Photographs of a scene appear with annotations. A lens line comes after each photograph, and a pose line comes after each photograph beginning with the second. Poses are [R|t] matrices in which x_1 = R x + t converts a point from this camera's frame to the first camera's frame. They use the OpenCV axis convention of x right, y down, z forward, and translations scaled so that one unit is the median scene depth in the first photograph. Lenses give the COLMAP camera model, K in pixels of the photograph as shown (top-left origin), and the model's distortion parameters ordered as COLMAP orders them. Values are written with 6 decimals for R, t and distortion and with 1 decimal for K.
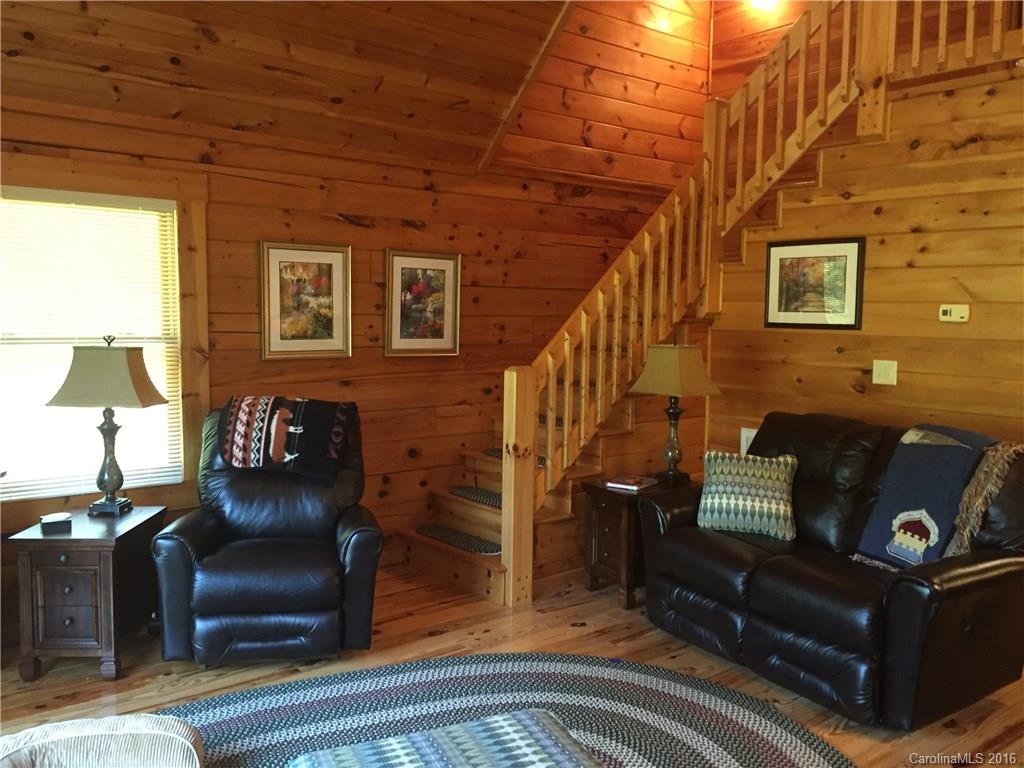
lens RADIAL K [[876.2, 0, 508.1], [0, 876.2, 378.3], [0, 0, 1]] dist [0.089413, -0.133050]
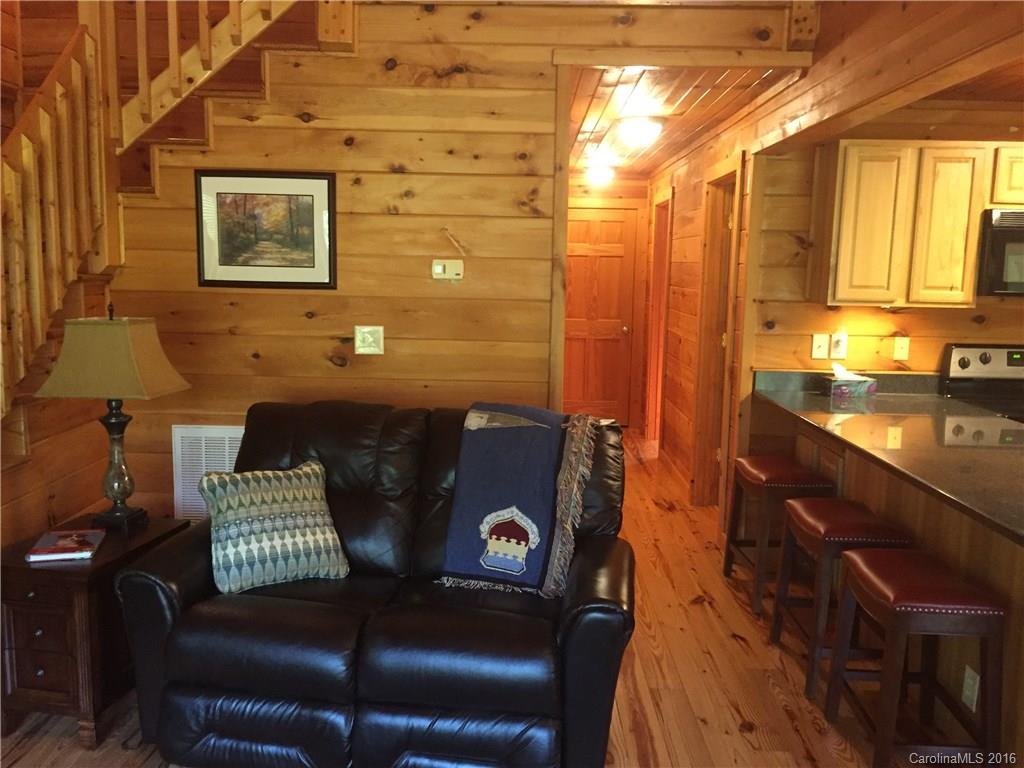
lens RADIAL K [[876.2, 0, 508.1], [0, 876.2, 378.3], [0, 0, 1]] dist [0.089413, -0.133050]
pose [[0.645930, -0.100536, 0.756748, -0.120774], [0.051726, 0.994776, 0.088008, -0.036865], [-0.761642, -0.017703, 0.647756, 0.361020]]
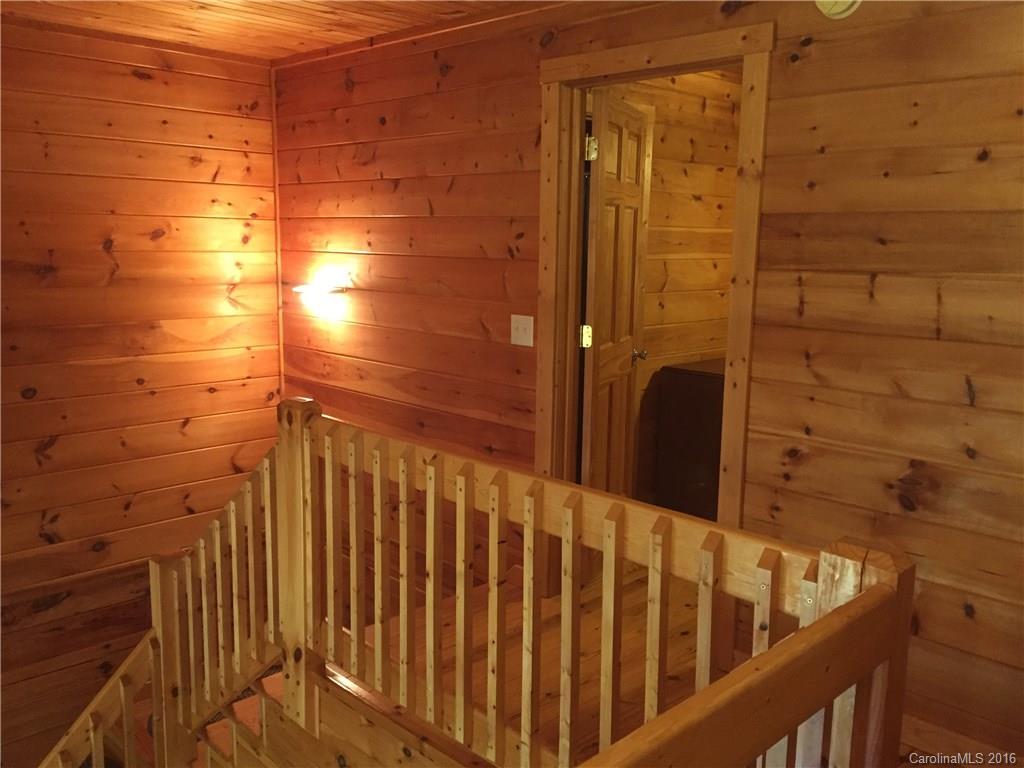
lens RADIAL K [[876.2, 0, 508.1], [0, 876.2, 378.3], [0, 0, 1]] dist [0.089413, -0.133050]
pose [[0.995360, -0.013556, 0.095259, 0.501296], [0.006100, 0.996925, 0.078128, -0.578495], [-0.096025, -0.077184, 0.992382, 0.333838]]
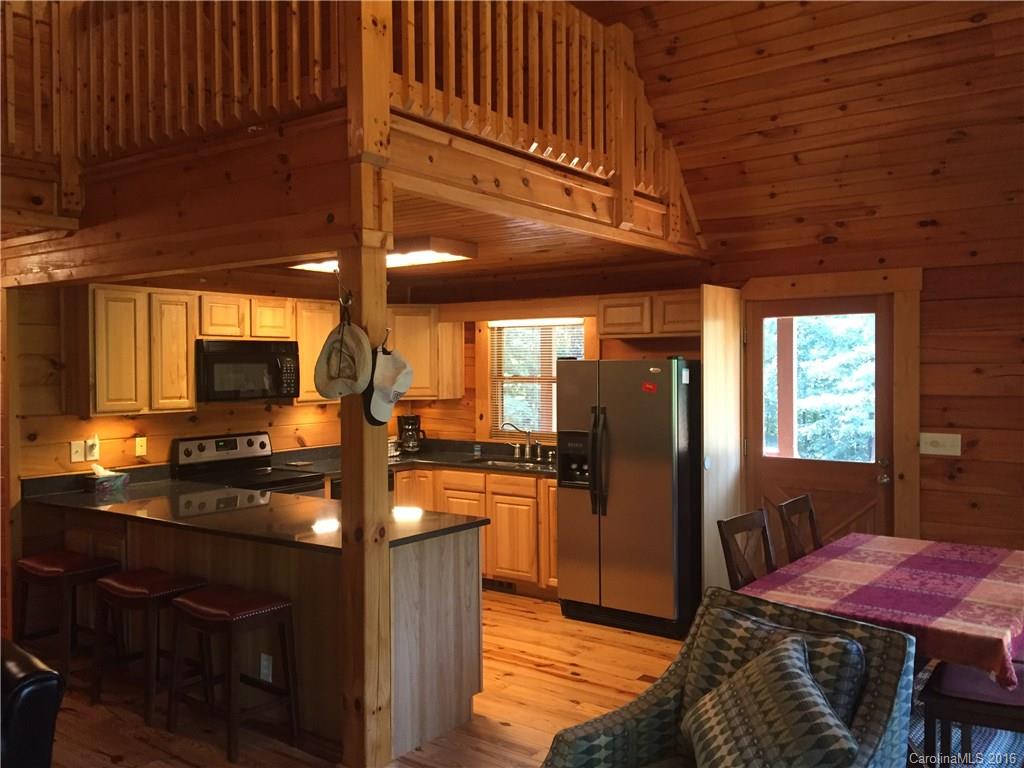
lens RADIAL K [[876.2, 0, 508.1], [0, 876.2, 378.3], [0, 0, 1]] dist [0.089413, -0.133050]
pose [[-0.245997, -0.027920, 0.968868, -0.406174], [0.082236, 0.995380, 0.049563, -0.073878], [-0.965776, 0.091869, -0.242564, 0.464067]]
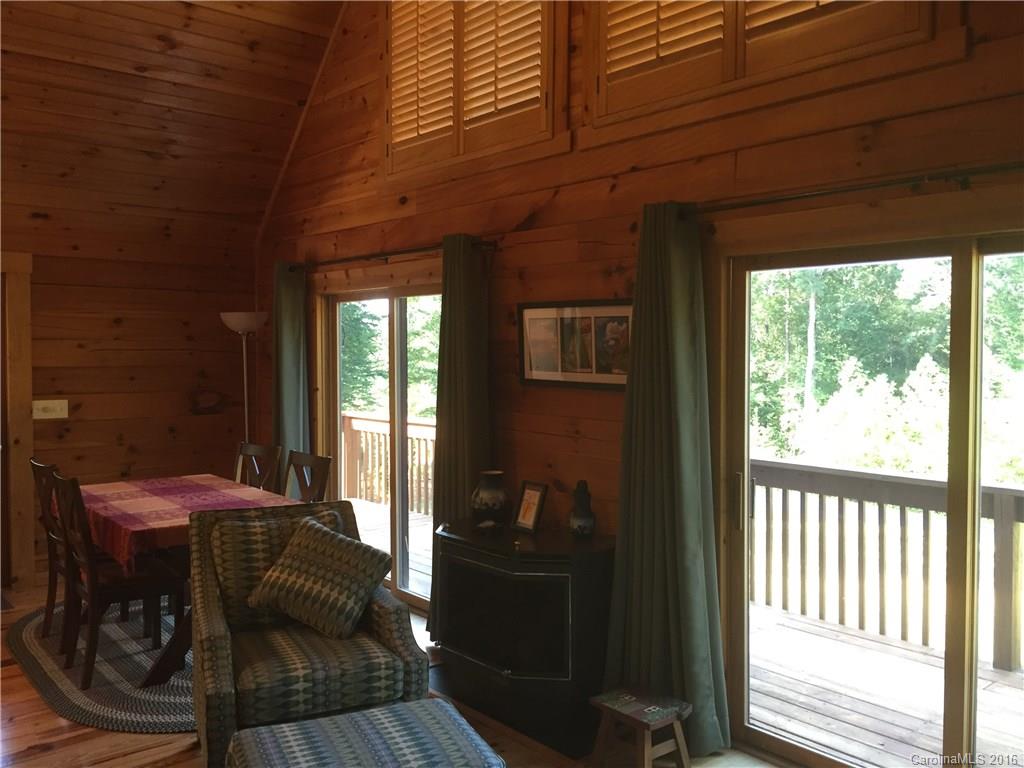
lens RADIAL K [[876.2, 0, 508.1], [0, 876.2, 378.3], [0, 0, 1]] dist [0.089413, -0.133050]
pose [[-0.999728, -0.017194, -0.015772, -0.101966], [-0.018915, 0.993019, 0.116426, -0.098850], [0.013660, 0.116693, -0.993074, 0.960136]]
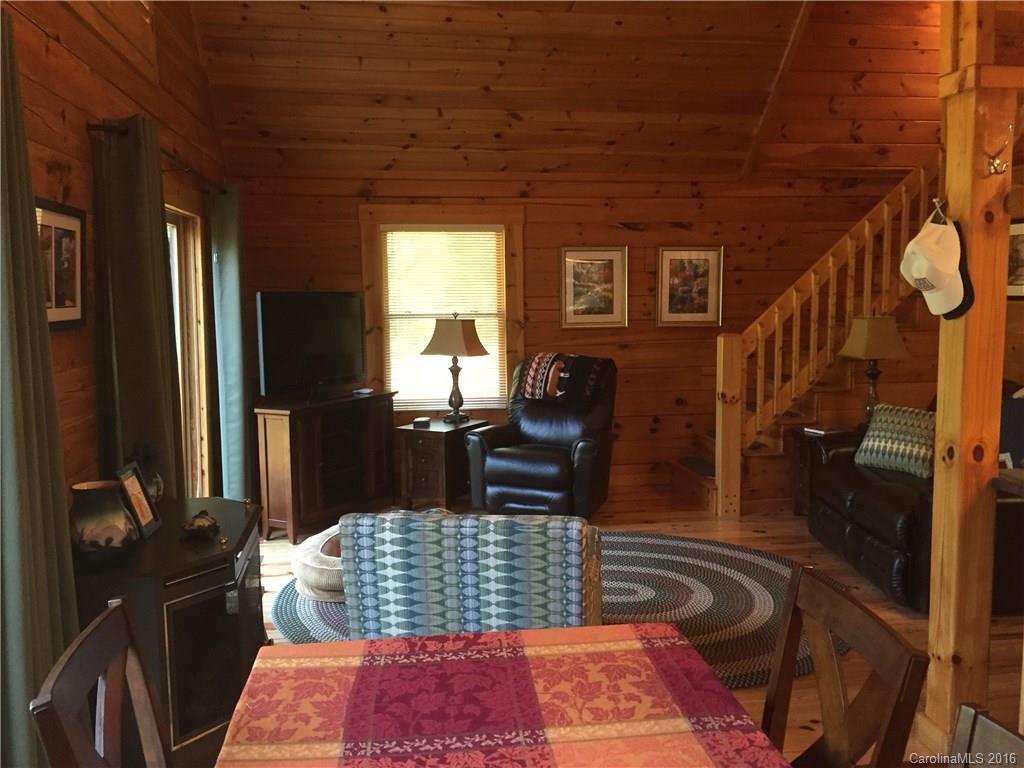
lens RADIAL K [[876.2, 0, 508.1], [0, 876.2, 378.3], [0, 0, 1]] dist [0.089413, -0.133050]
pose [[0.855649, 0.029998, -0.516686, 0.392661], [-0.018580, 0.999456, 0.027258, 0.022622], [0.517222, -0.013724, 0.855741, -0.278314]]
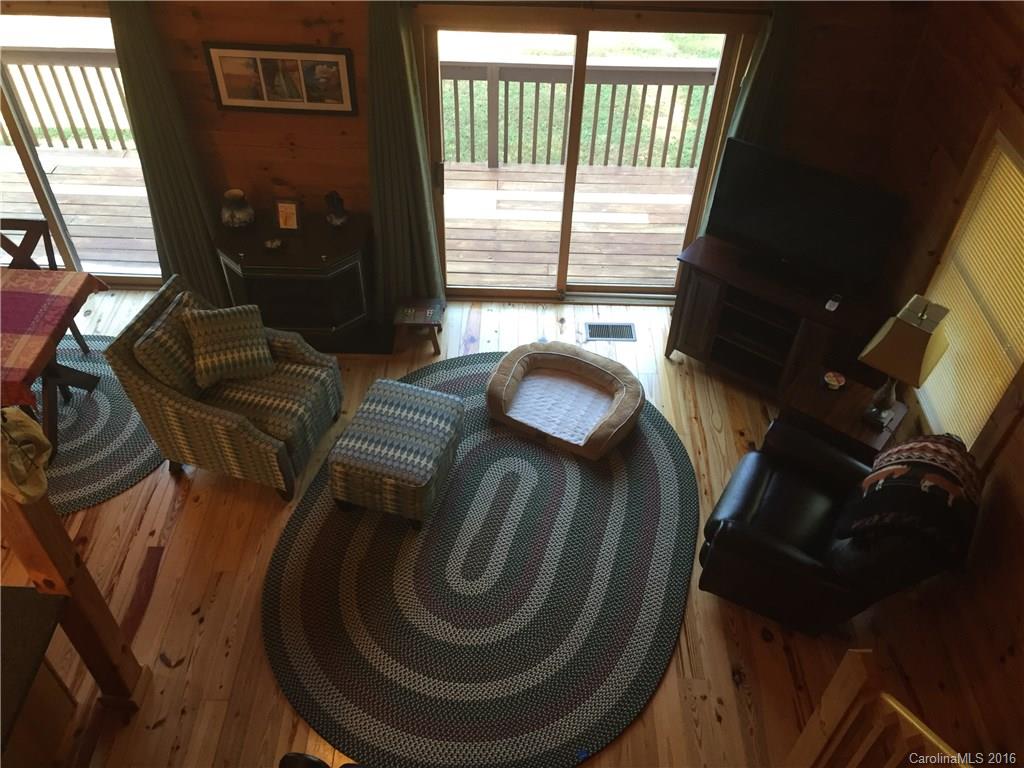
lens RADIAL K [[876.2, 0, 508.1], [0, 876.2, 378.3], [0, 0, 1]] dist [0.089413, -0.133050]
pose [[-0.645771, 0.510923, -0.567395, 0.445047], [-0.096275, 0.682701, 0.724328, -0.599268], [0.757437, 0.522376, -0.391679, 0.903909]]
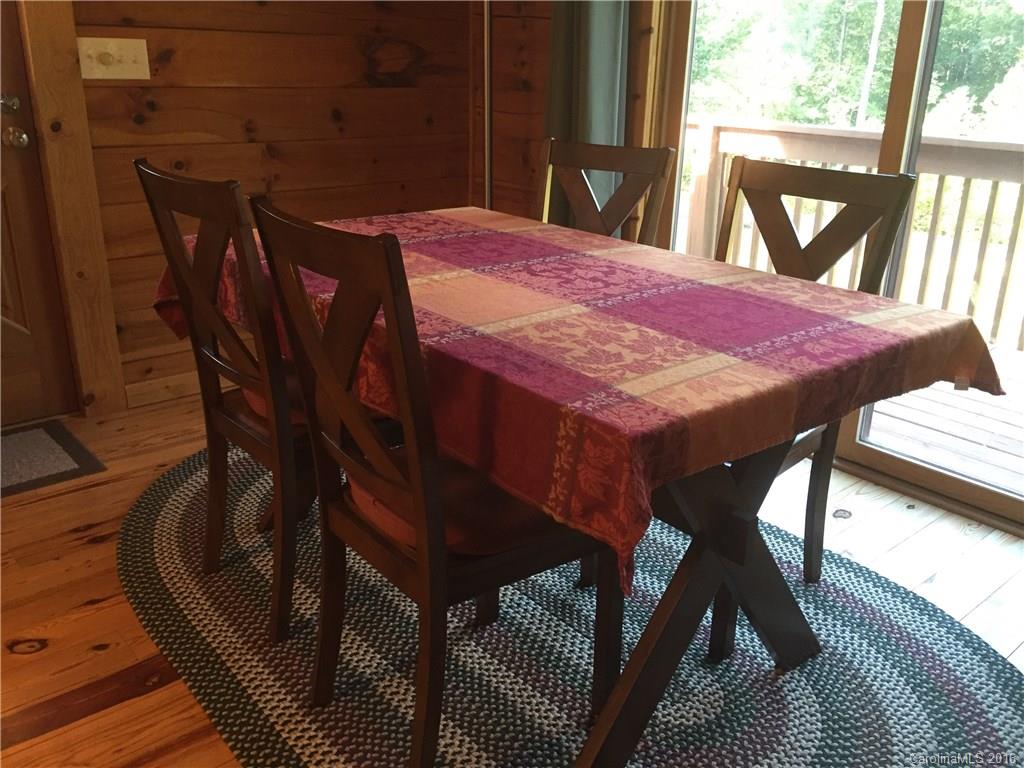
lens RADIAL K [[876.2, 0, 508.1], [0, 876.2, 378.3], [0, 0, 1]] dist [0.089413, -0.133050]
pose [[-0.999042, -0.025934, -0.035254, 0.283512], [-0.038293, 0.908014, 0.417187, 0.041862], [0.021192, 0.418137, -0.908137, 0.334482]]
